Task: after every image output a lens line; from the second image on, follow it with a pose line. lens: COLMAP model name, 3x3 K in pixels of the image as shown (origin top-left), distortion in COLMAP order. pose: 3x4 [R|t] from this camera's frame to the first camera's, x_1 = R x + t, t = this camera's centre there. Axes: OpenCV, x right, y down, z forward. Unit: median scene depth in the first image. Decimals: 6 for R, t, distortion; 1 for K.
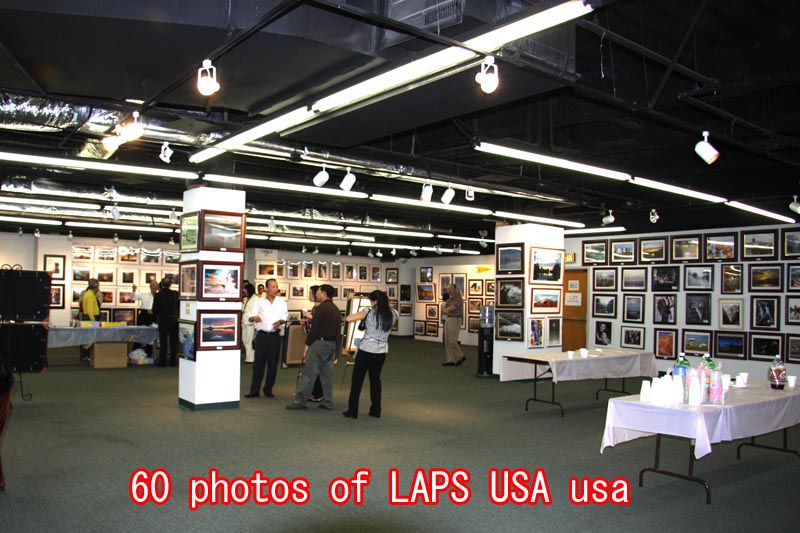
lens RADIAL K [[630.3, 0, 399.5], [0, 630.3, 287.3], [0, 0, 1]] dist [-0.106023, 0.006718]
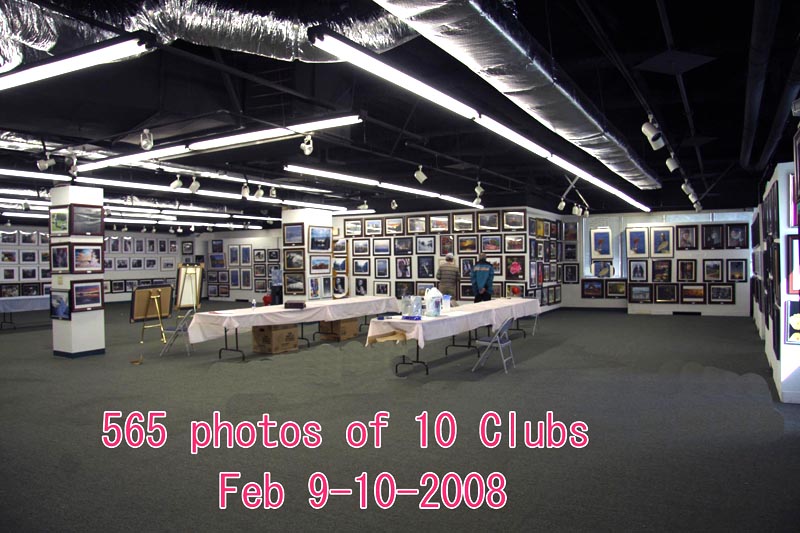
lens RADIAL K [[630.3, 0, 399.5], [0, 630.3, 287.3], [0, 0, 1]] dist [-0.106023, 0.006718]
pose [[0.922974, -0.046655, 0.382025, -0.132141], [0.025422, 0.997848, 0.060441, -0.007206], [-0.384022, -0.046074, 0.922174, -0.328517]]
